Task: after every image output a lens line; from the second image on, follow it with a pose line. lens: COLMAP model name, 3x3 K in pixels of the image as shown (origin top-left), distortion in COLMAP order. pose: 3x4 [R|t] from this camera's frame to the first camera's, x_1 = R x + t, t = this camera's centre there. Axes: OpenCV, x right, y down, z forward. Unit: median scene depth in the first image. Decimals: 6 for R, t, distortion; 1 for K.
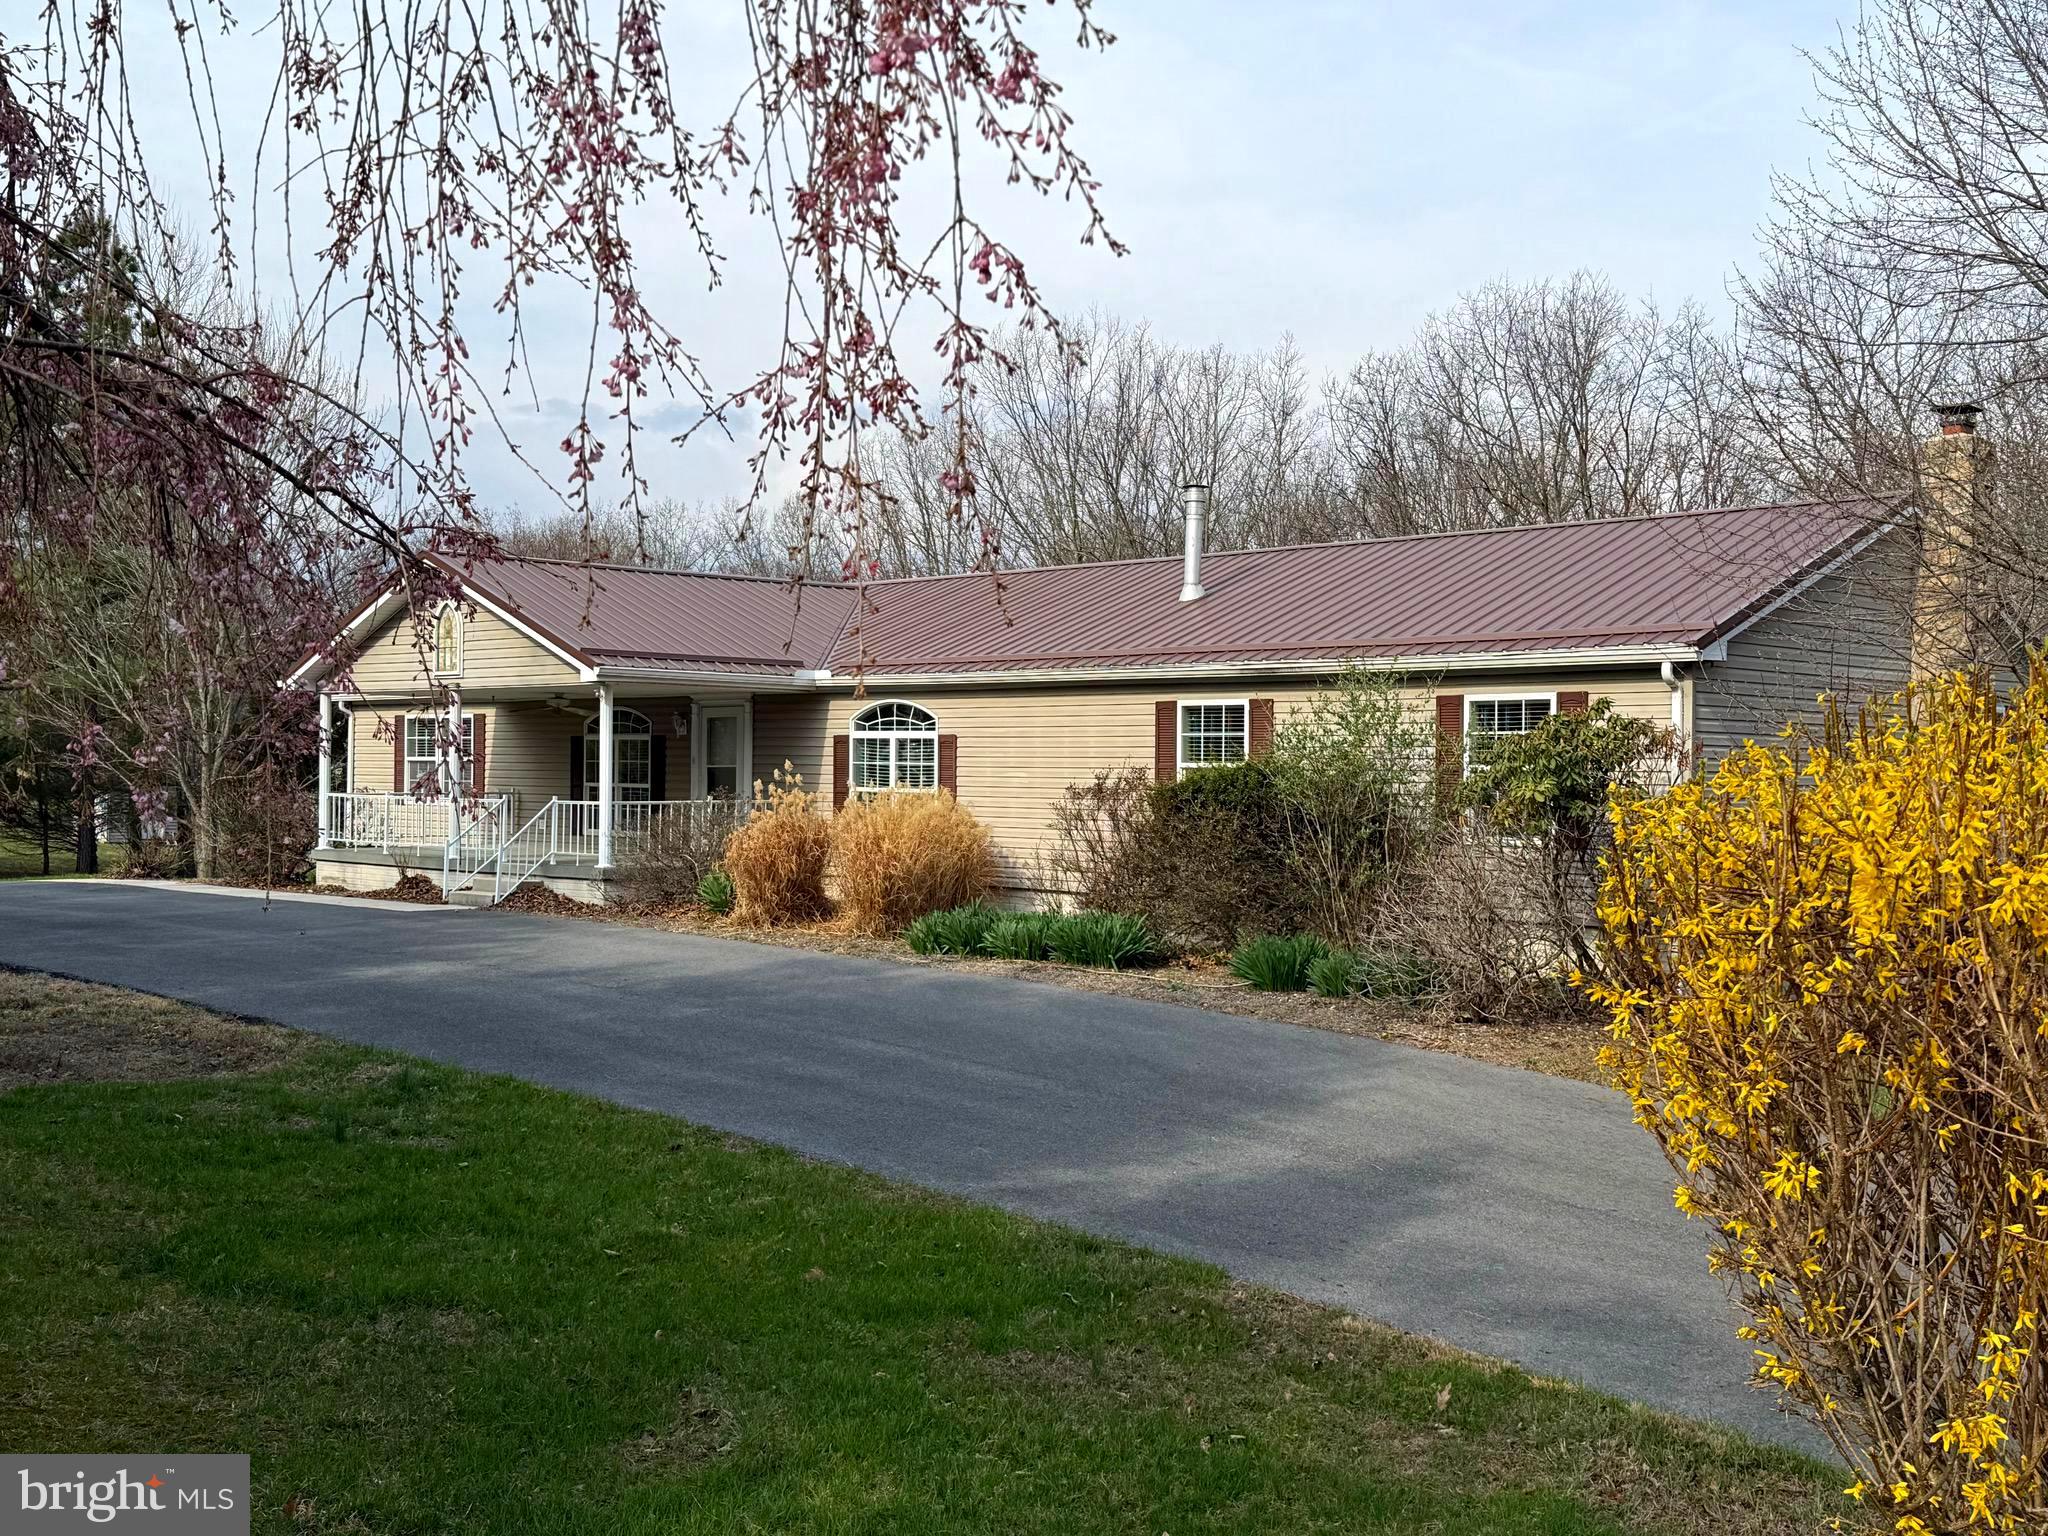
lens RADIAL K [[2048.8, 0, 942.2], [0, 2048.8, 772.9], [0, 0, 1]] dist [0.063724, -0.021360]
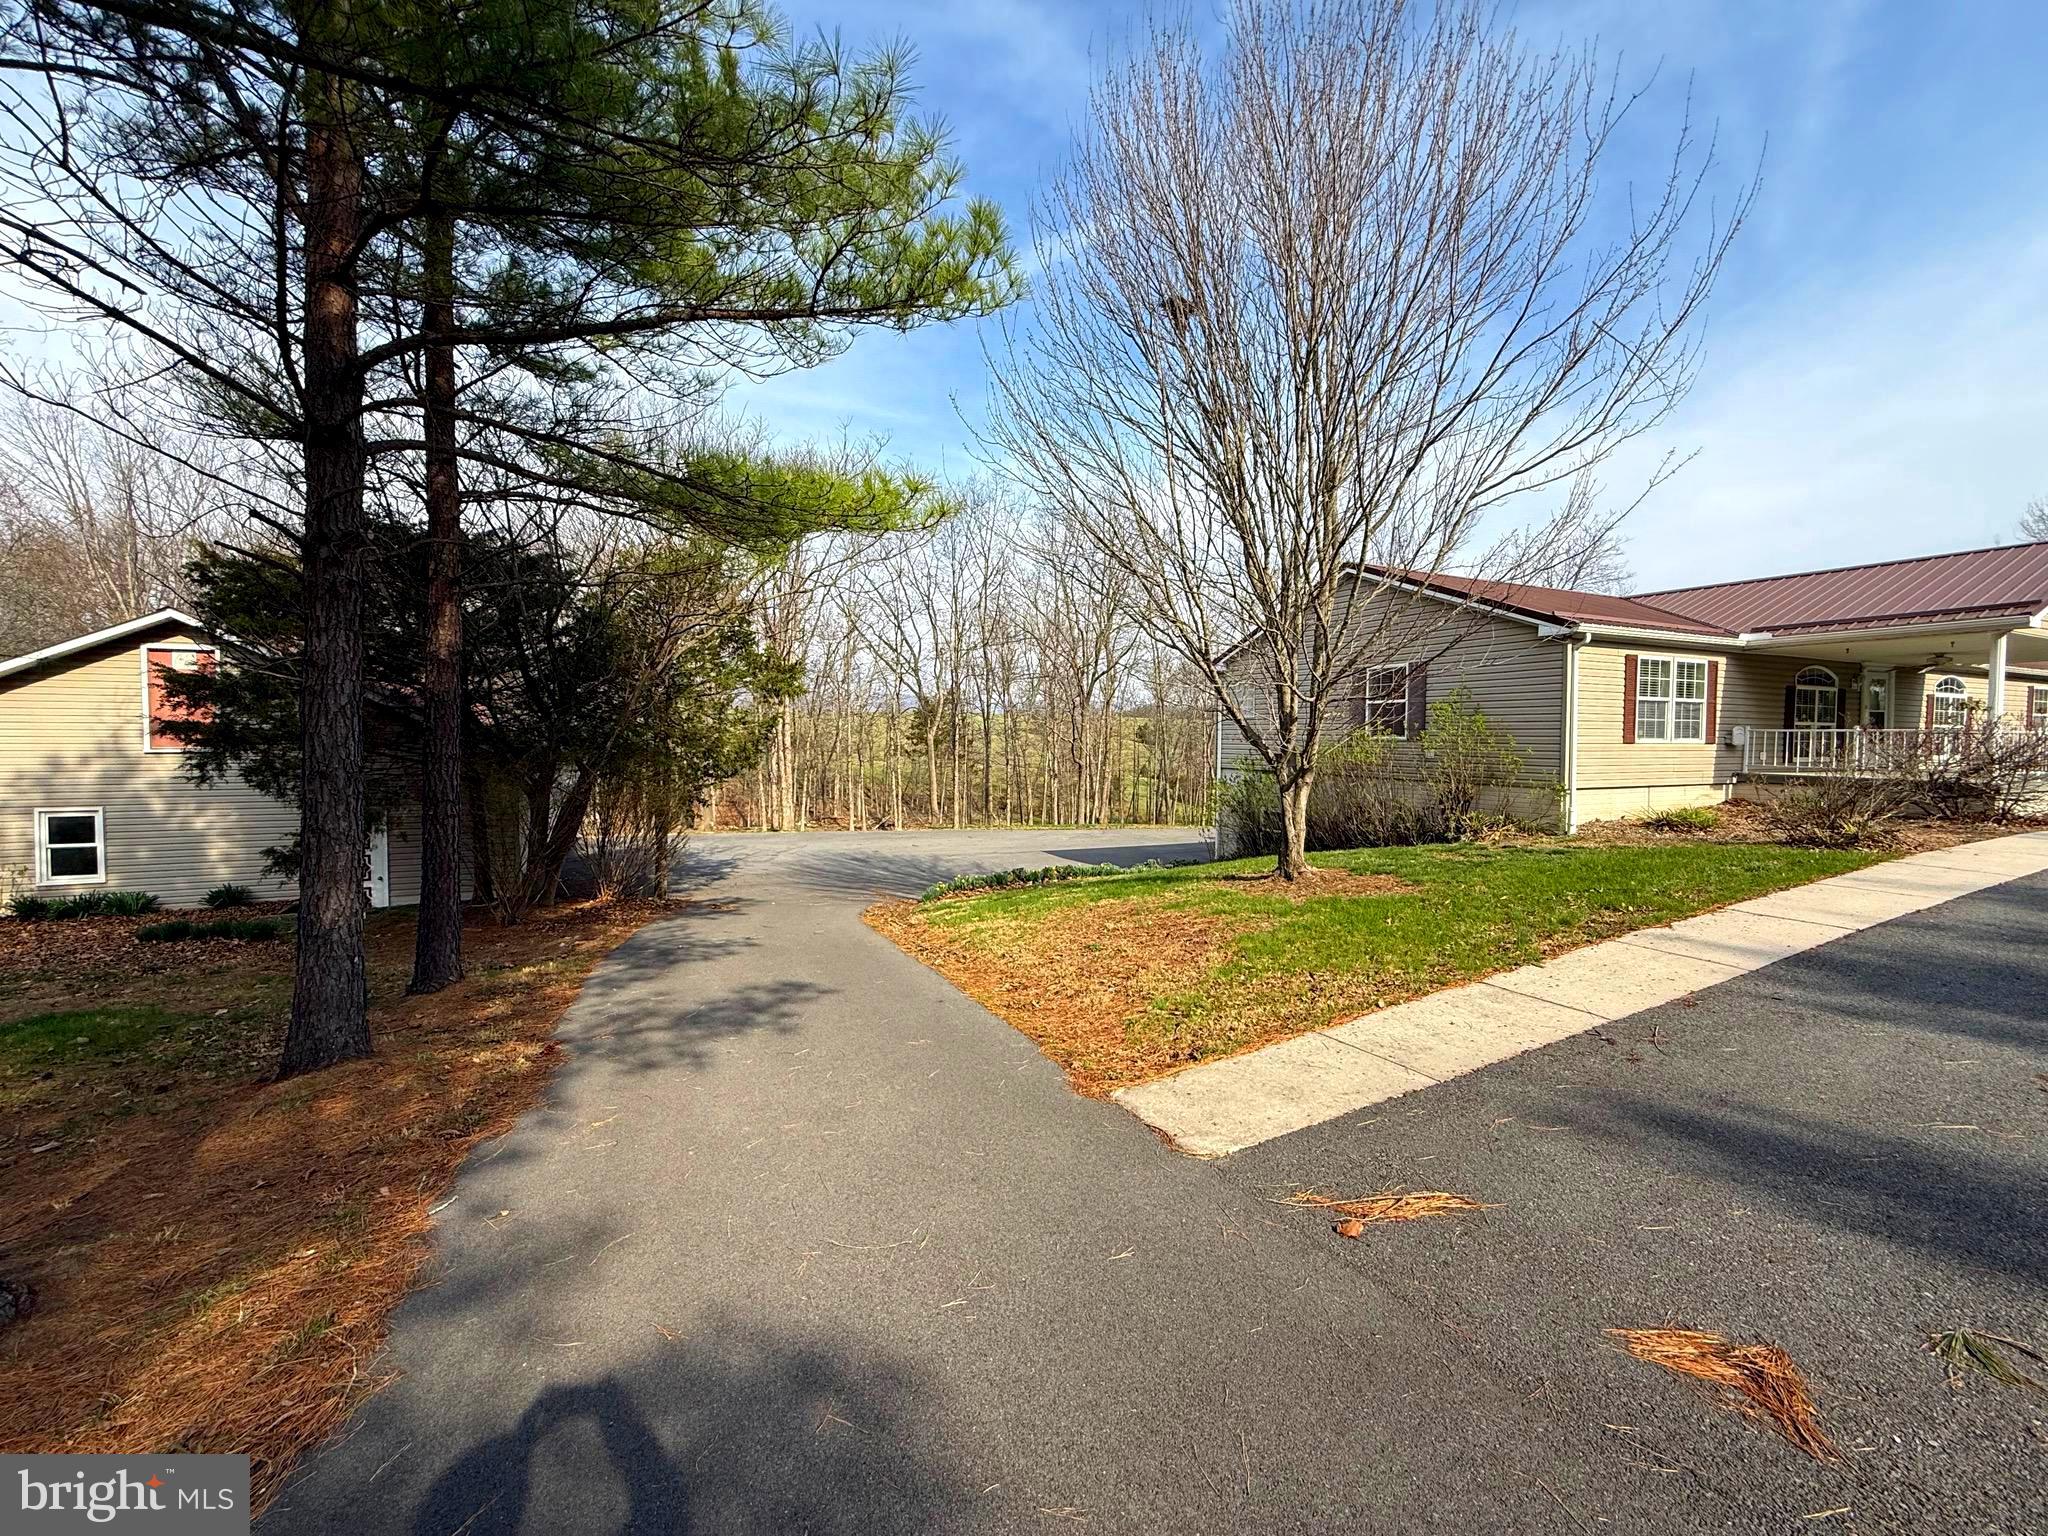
lens RADIAL K [[818.3, 0, 1026.4], [0, 818.3, 766.7], [0, 0, 1]] dist [0.001799, 0.000386]
pose [[0.326126, -0.025761, 0.944975, -0.965717], [0.012558, 0.999658, 0.022918, 0.016773], [-0.945243, 0.004393, 0.326338, 1.530907]]
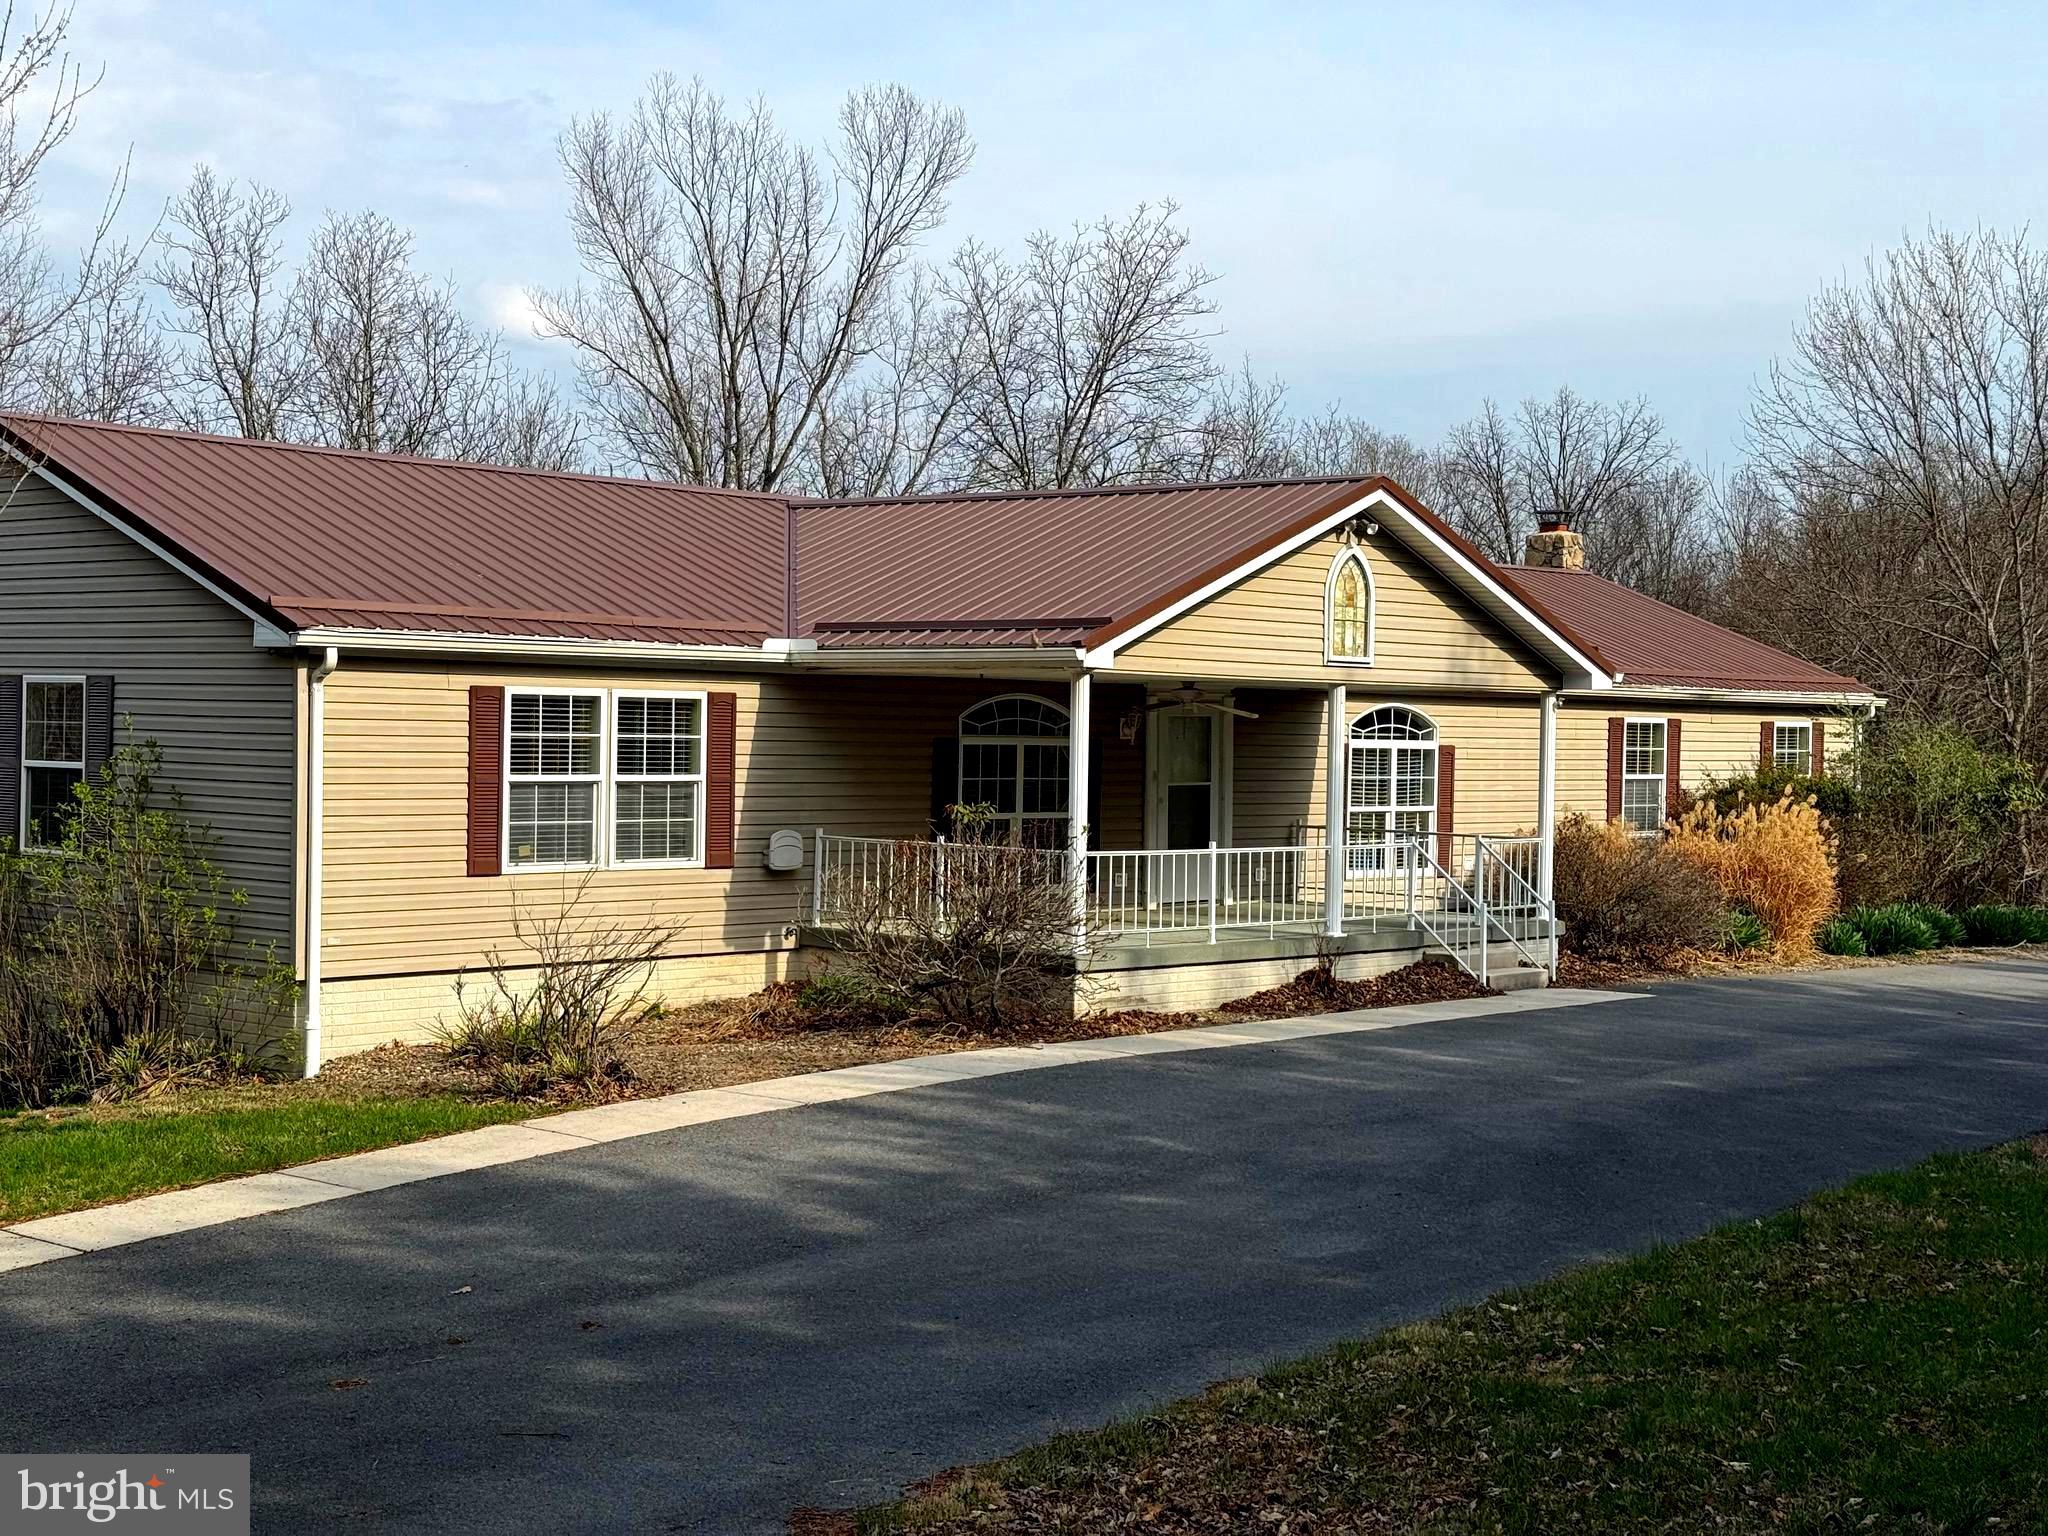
lens RADIAL K [[2847.1, 0, 1023.7], [0, 2847.1, 753.5], [0, 0, 1]] dist [0.136965, -0.040444]
pose [[-0.068176, -0.001682, 0.997672, -1.204597], [0.005653, 0.999982, 0.002072, -0.018177], [-0.997657, 0.005781, -0.068165, 1.237411]]
